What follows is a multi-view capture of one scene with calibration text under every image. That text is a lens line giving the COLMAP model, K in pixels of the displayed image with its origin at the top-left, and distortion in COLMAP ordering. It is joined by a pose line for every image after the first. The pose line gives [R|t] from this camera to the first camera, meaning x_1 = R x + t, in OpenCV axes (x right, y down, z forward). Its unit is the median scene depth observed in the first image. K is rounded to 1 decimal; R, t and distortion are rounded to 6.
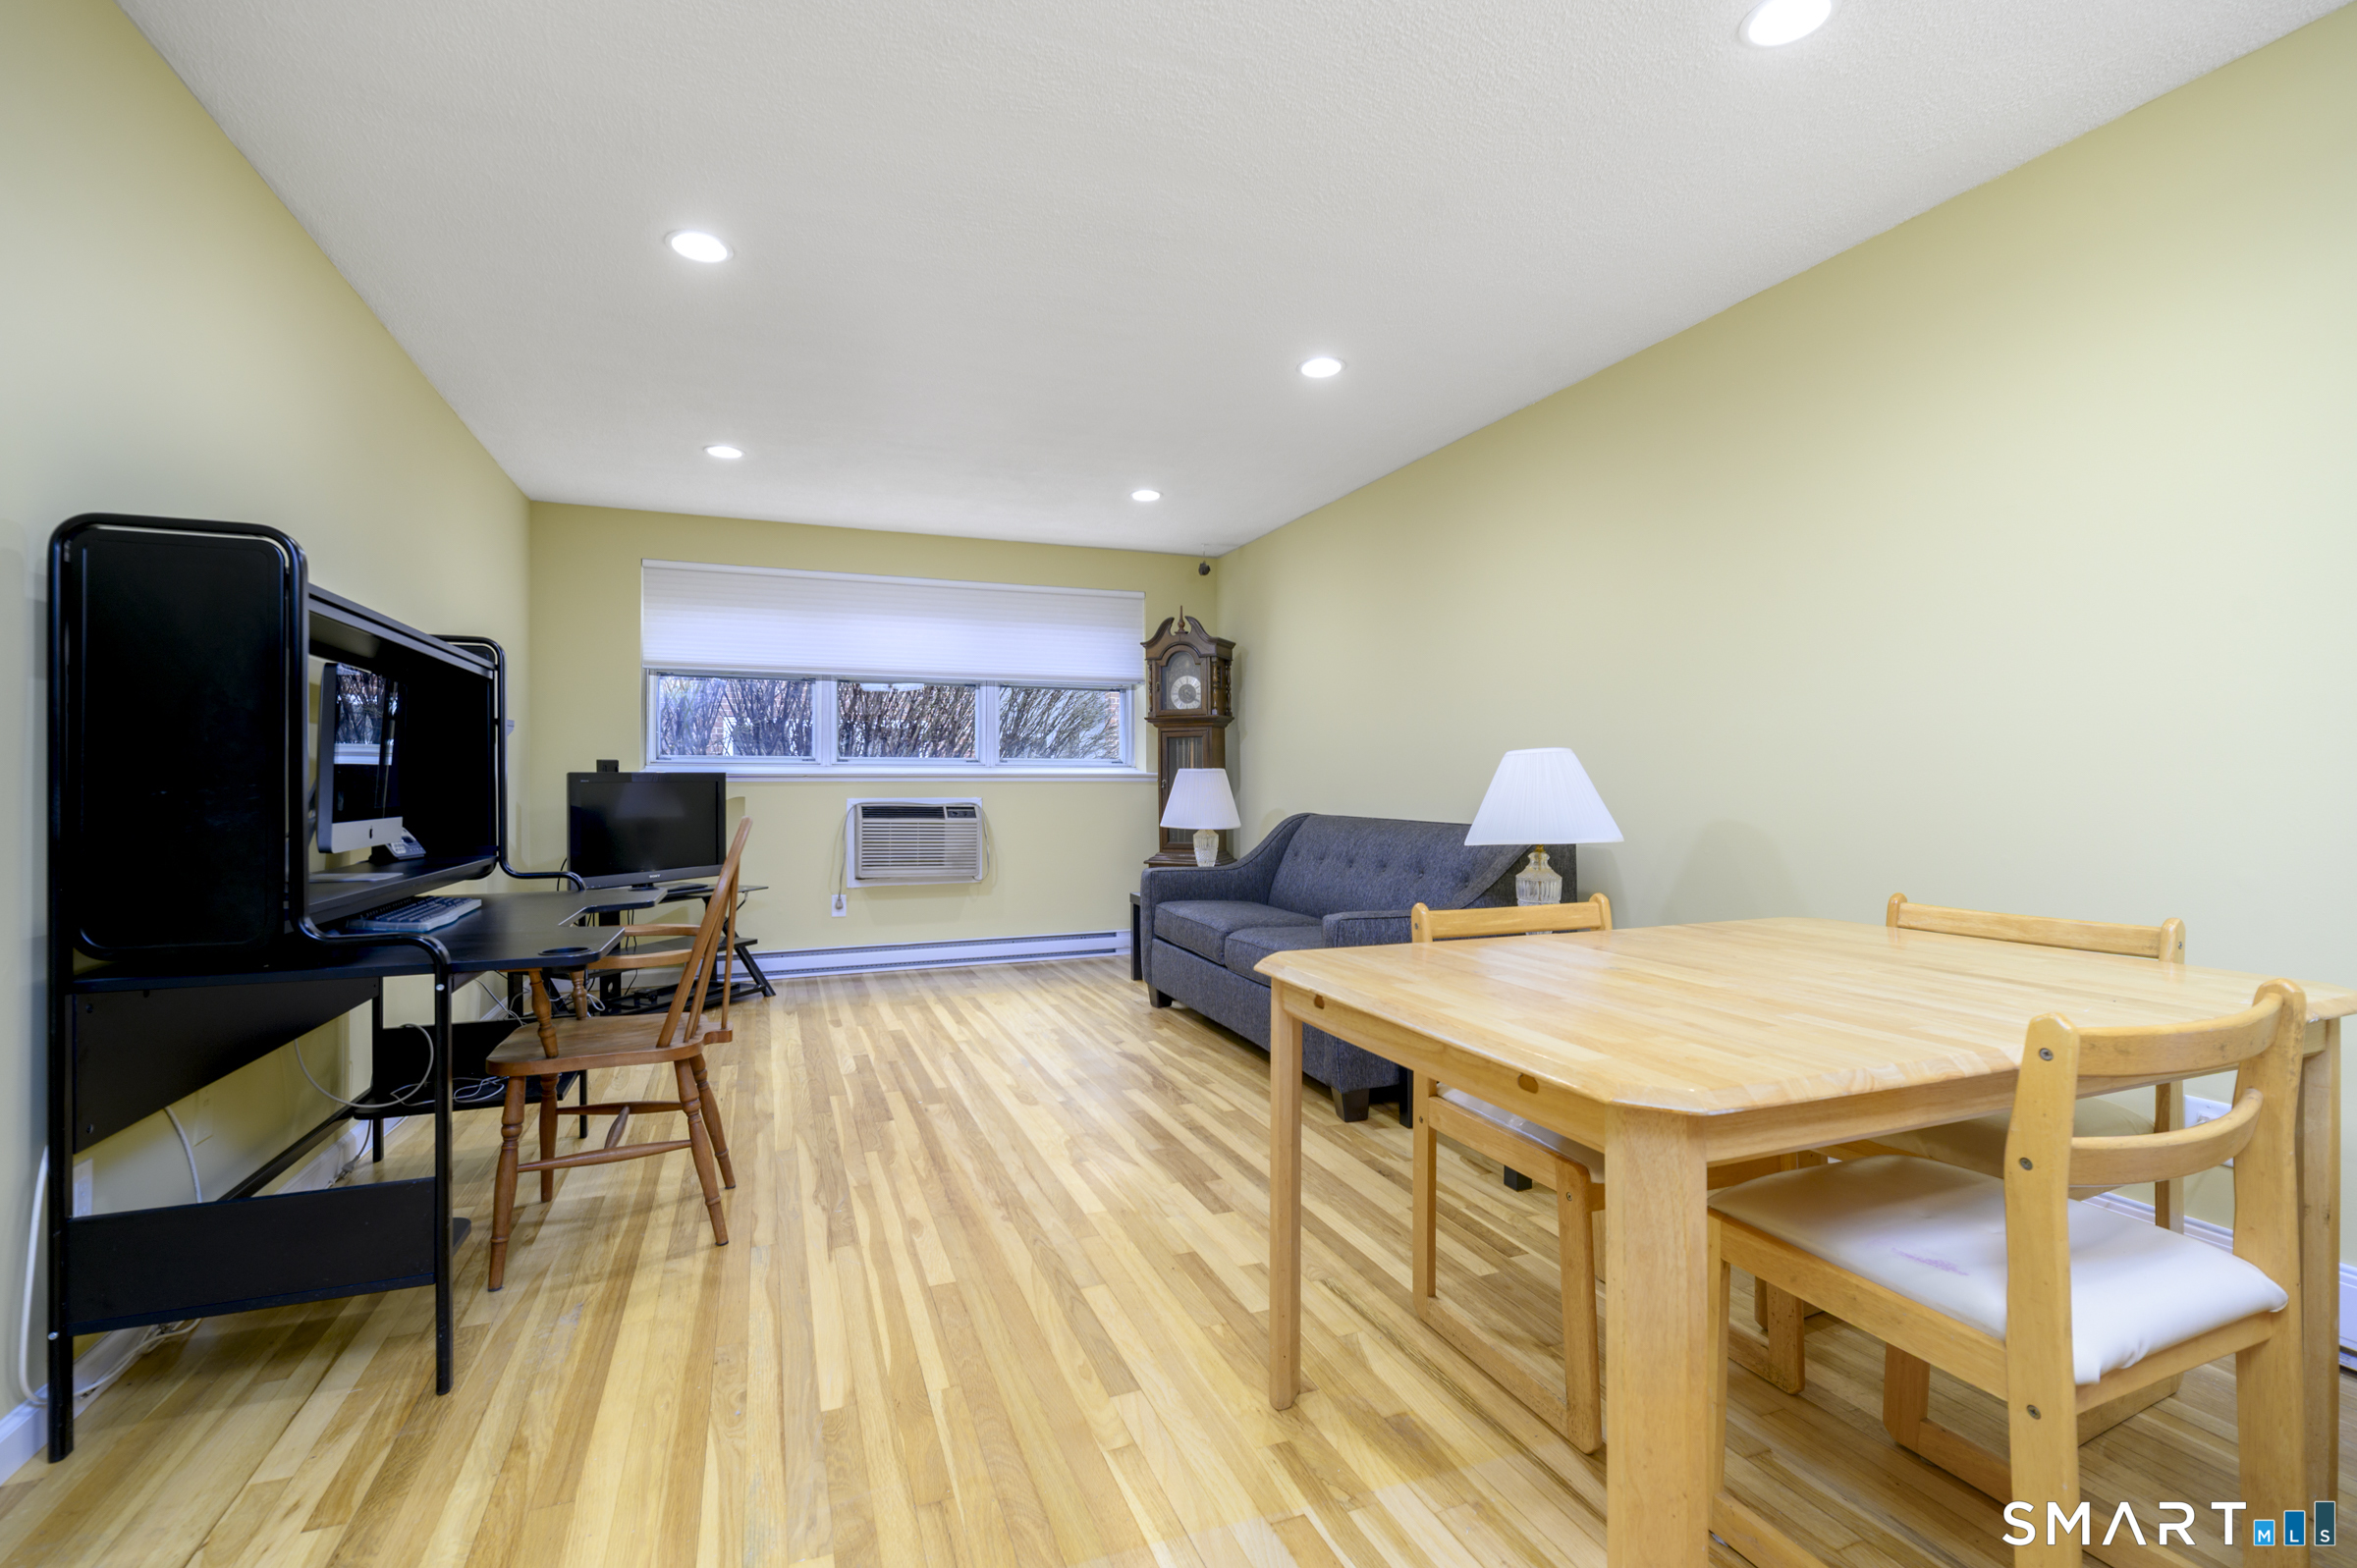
lens RADIAL K [[1028.4, 0, 1167.0], [0, 1028.4, 772.6], [0, 0, 1]] dist [0.000763, -0.001381]
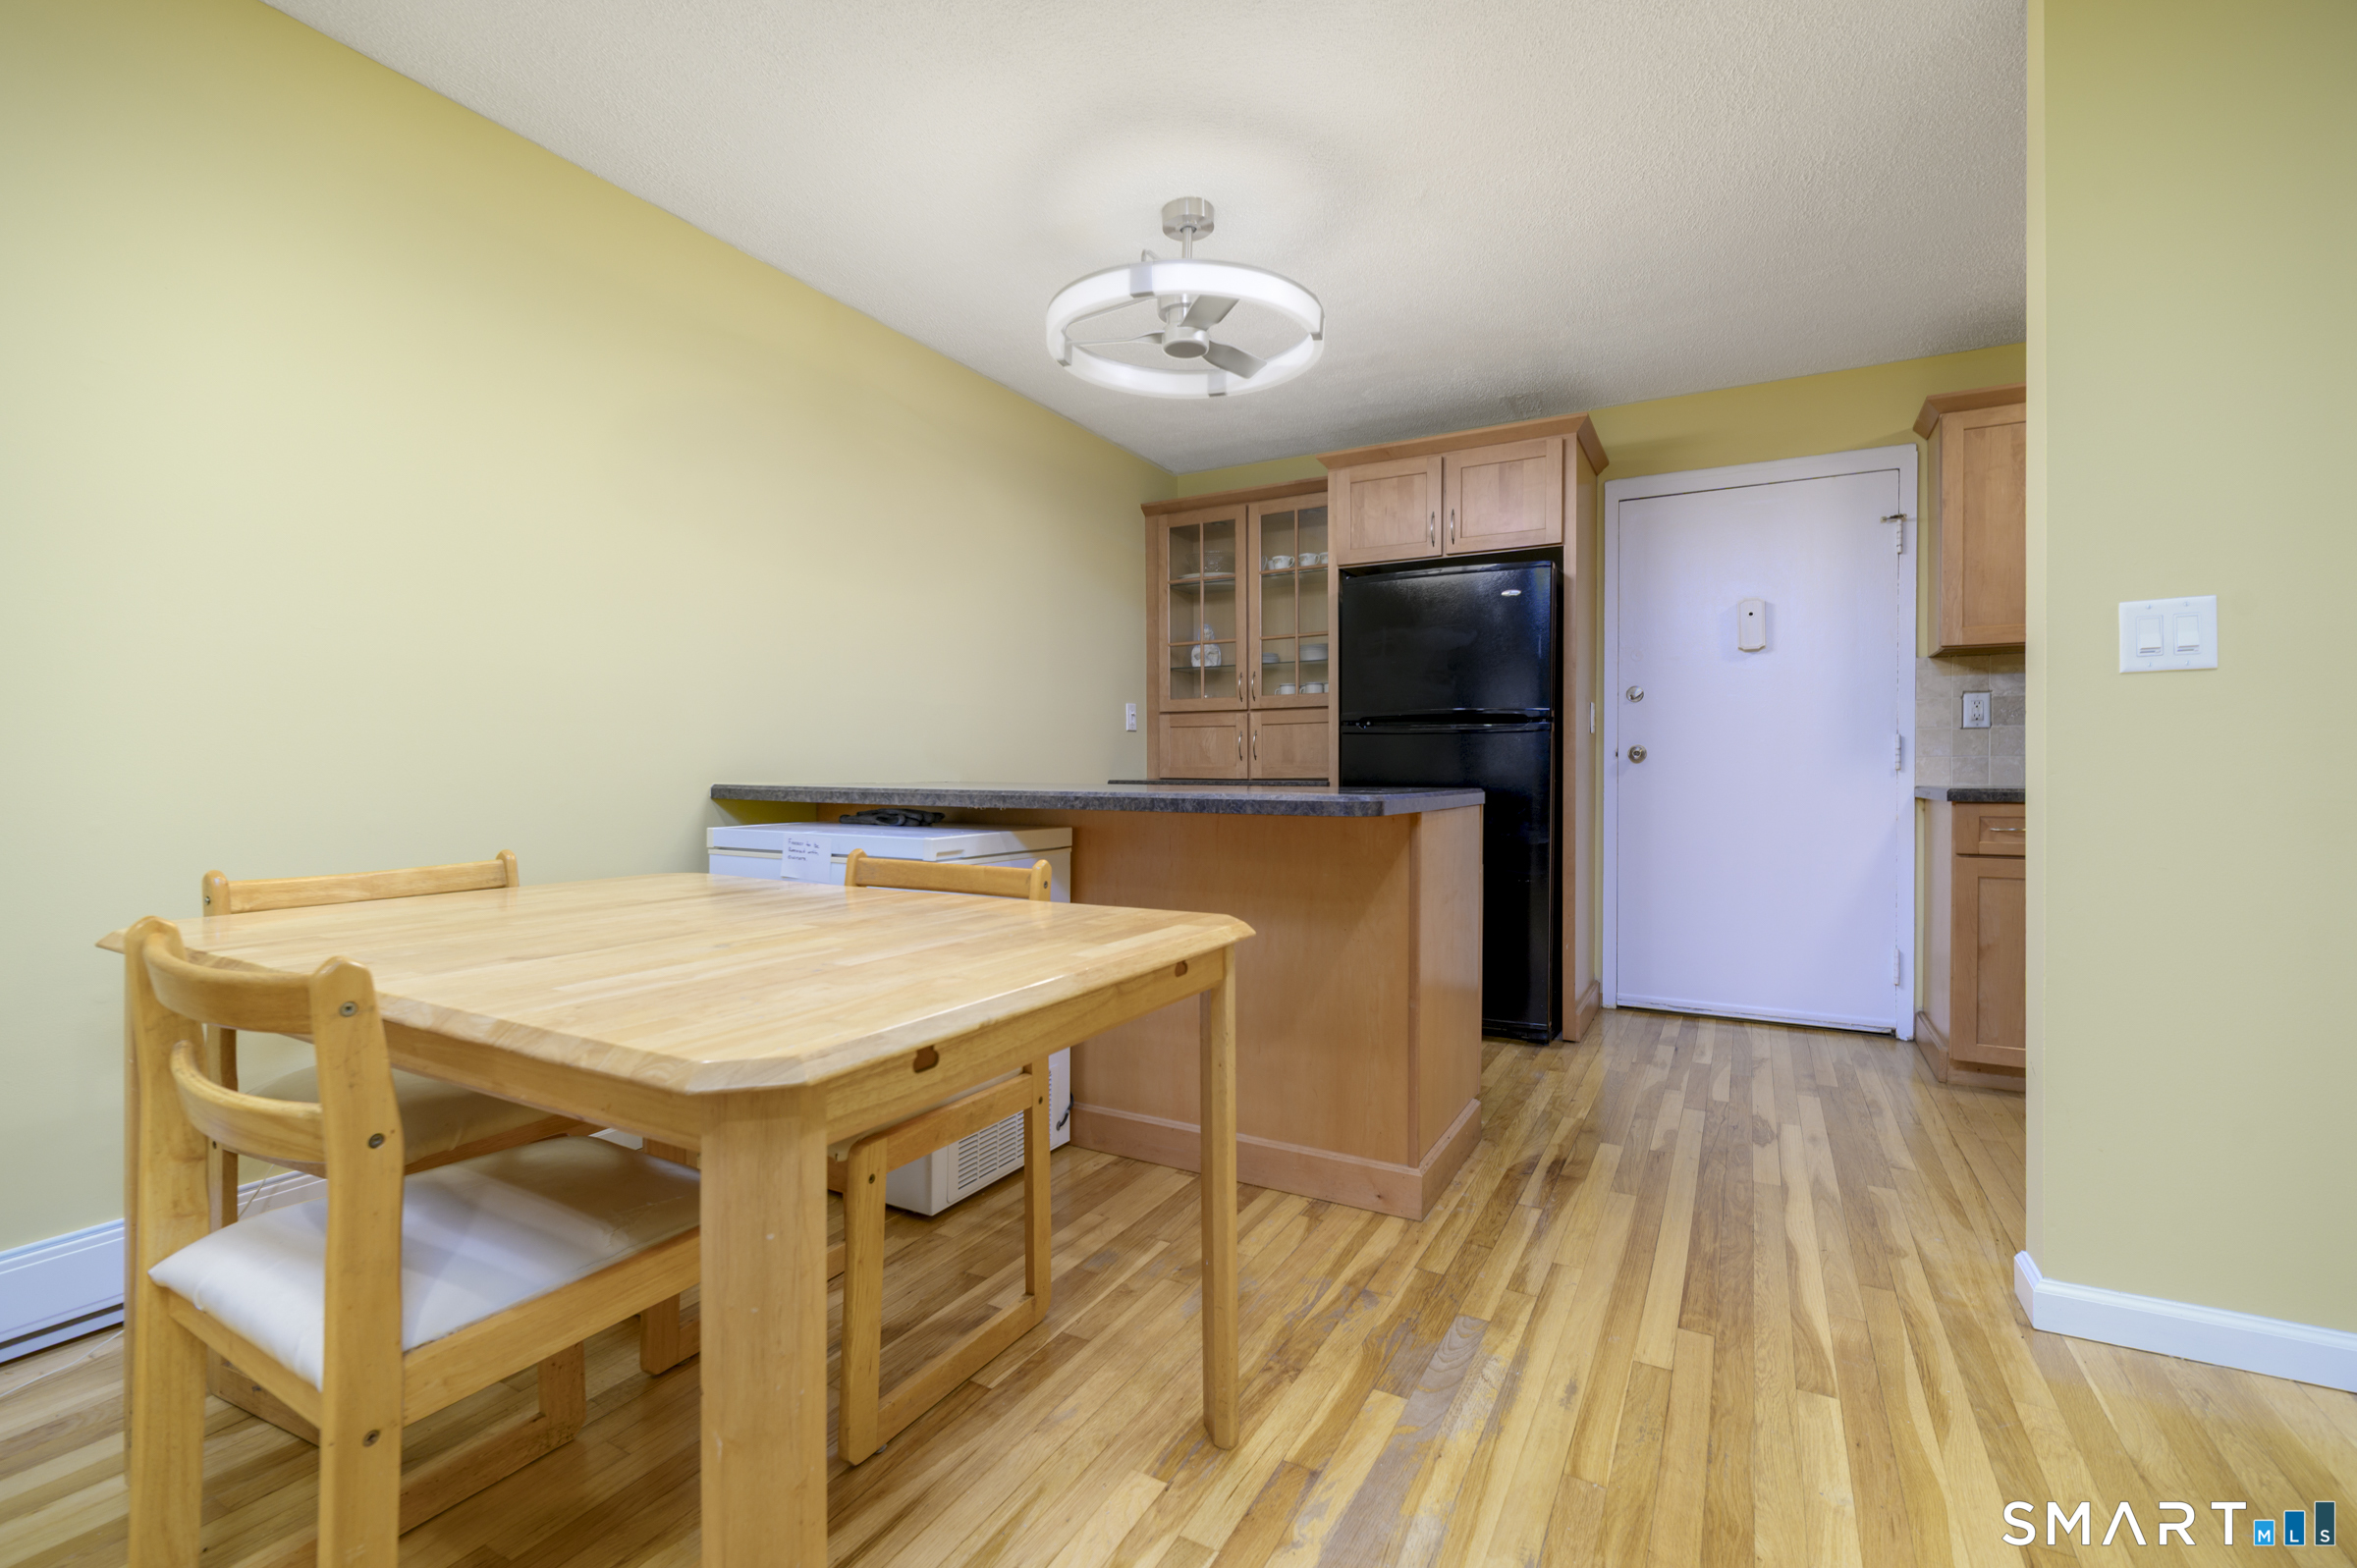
lens RADIAL K [[1028.4, 0, 1162.1], [0, 1028.4, 777.1], [0, 0, 1]] dist [0.000763, -0.001381]
pose [[-0.627531, -0.004691, 0.778578, -0.208951], [-0.006875, 0.999976, 0.000484, 0.033059], [-0.778562, -0.005049, -0.627548, 0.676955]]
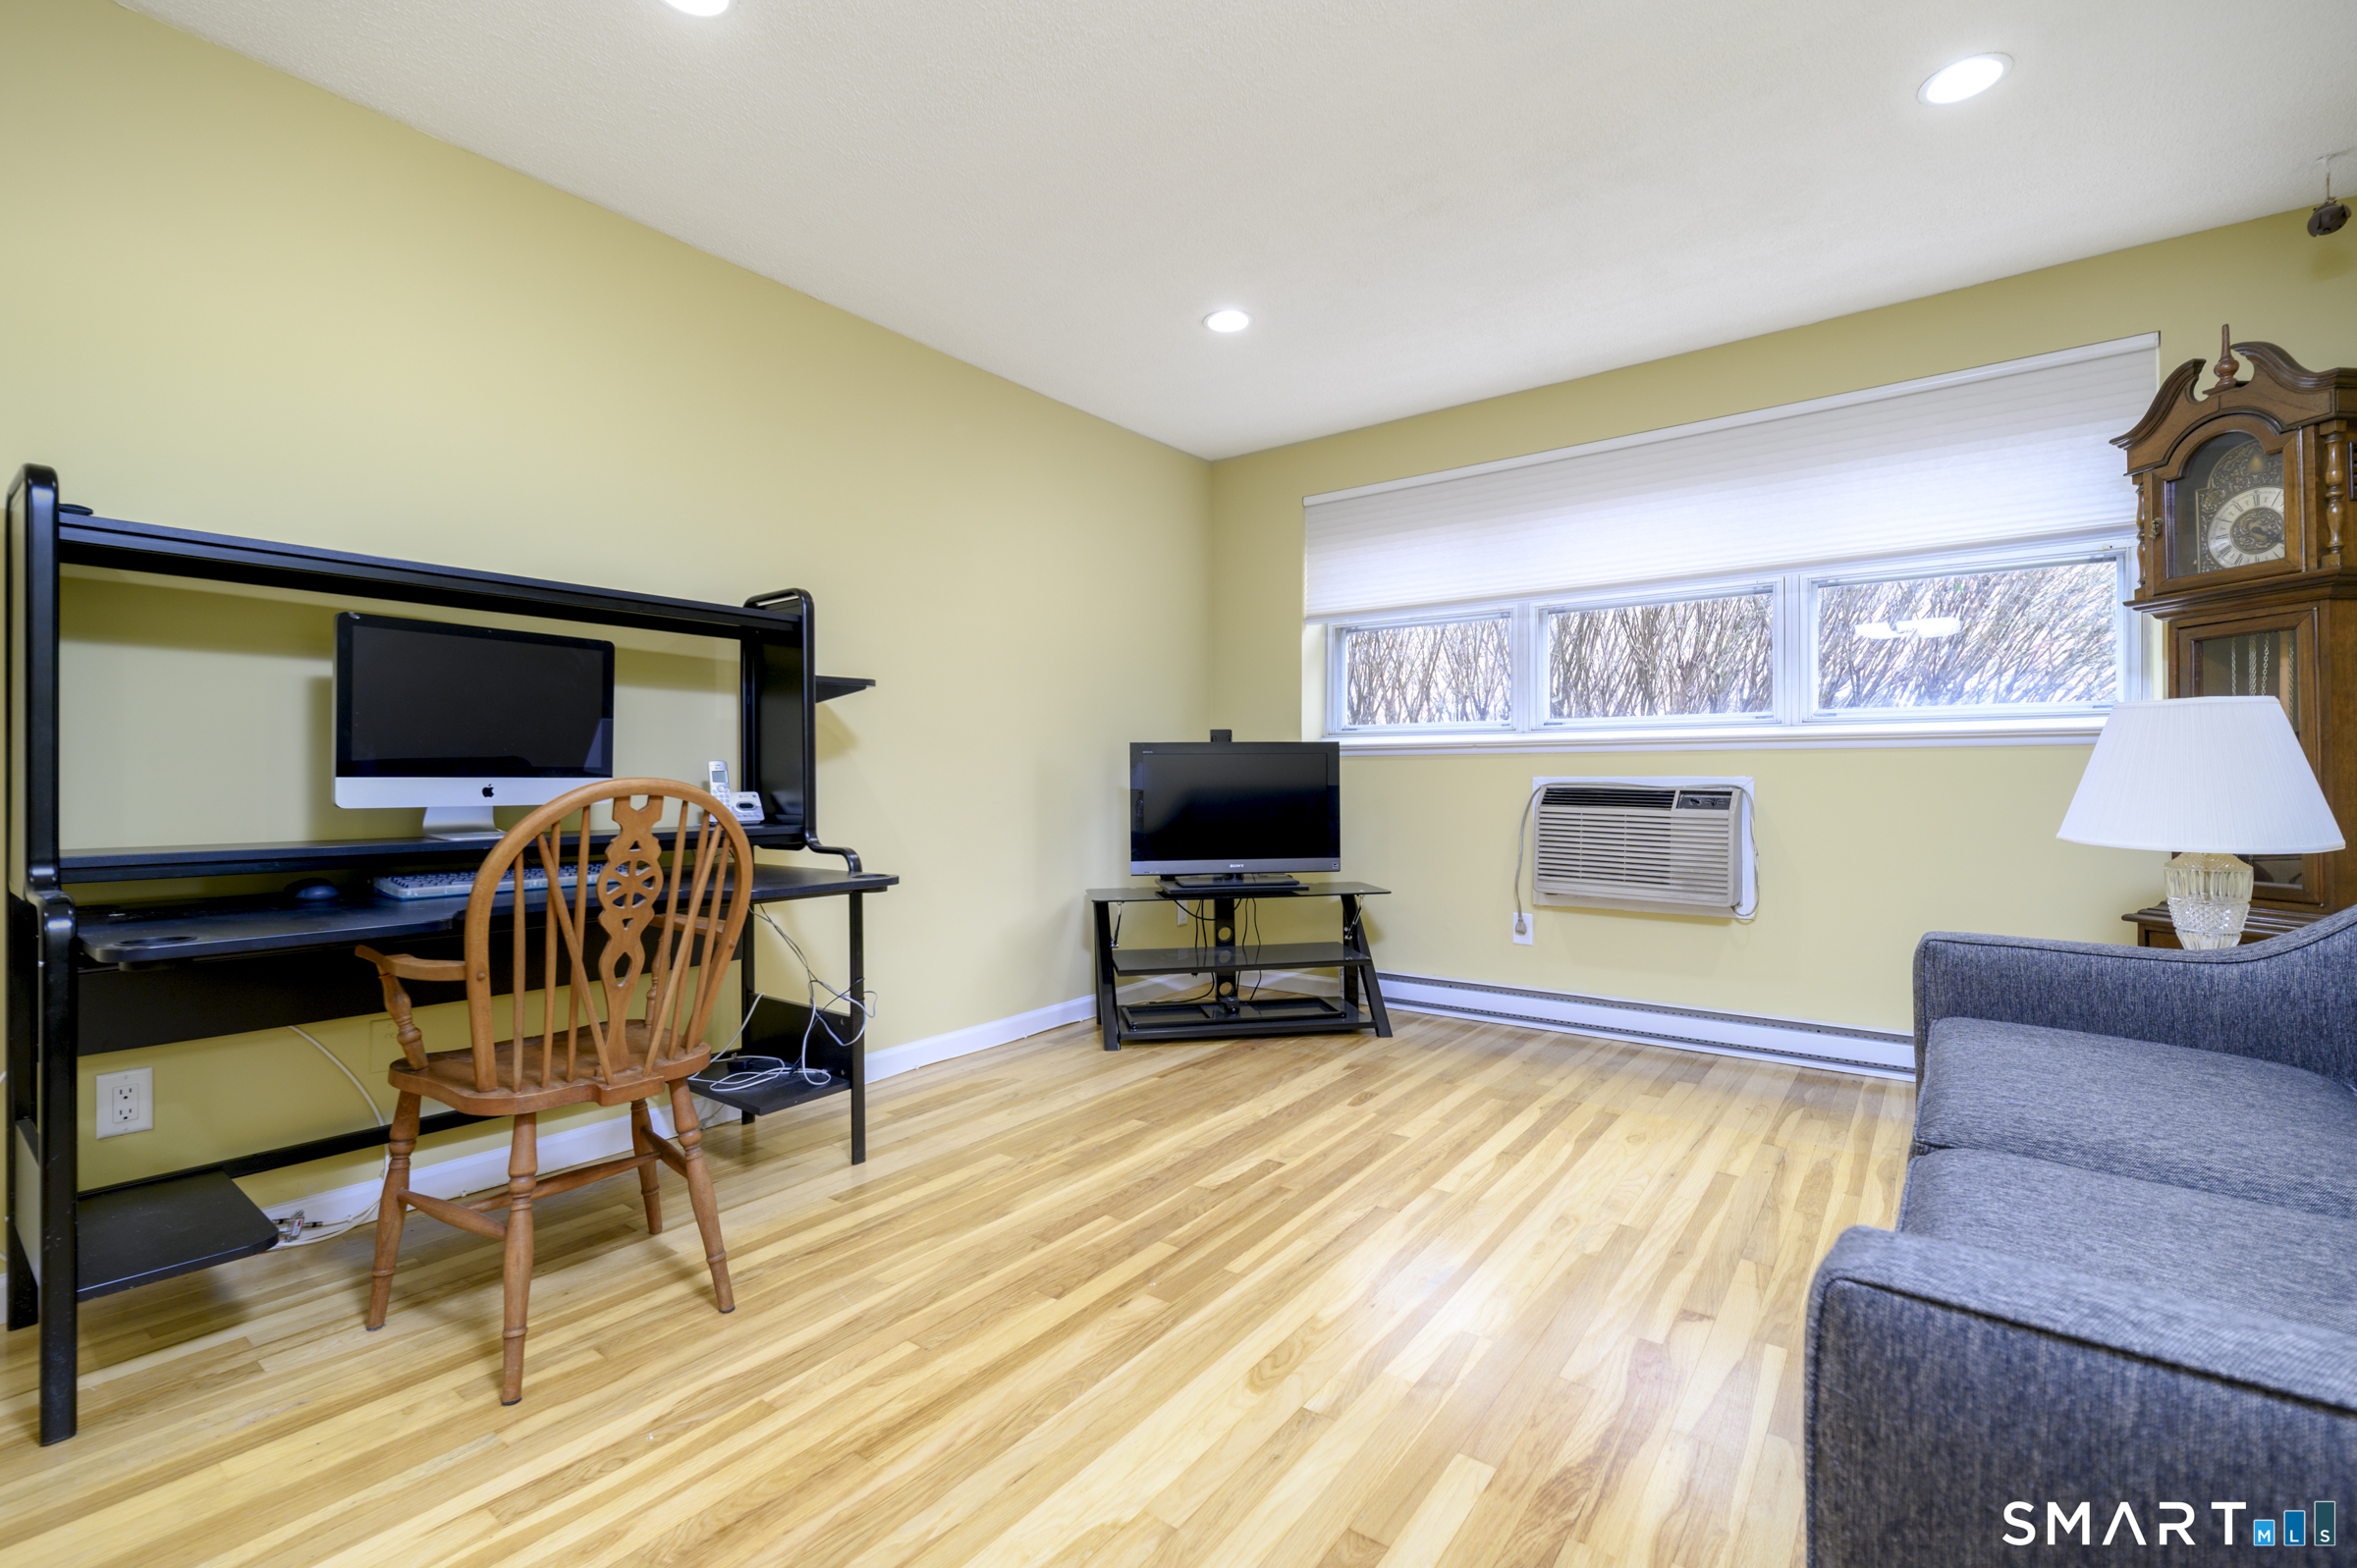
lens RADIAL K [[1028.4, 0, 1168.1], [0, 1028.4, 779.0], [0, 0, 1]] dist [0.000763, -0.001381]
pose [[0.521499, 0.003117, -0.853246, 0.291362], [0.009202, 0.999915, 0.009277, 0.034035], [0.853202, -0.012690, 0.521426, 0.795869]]
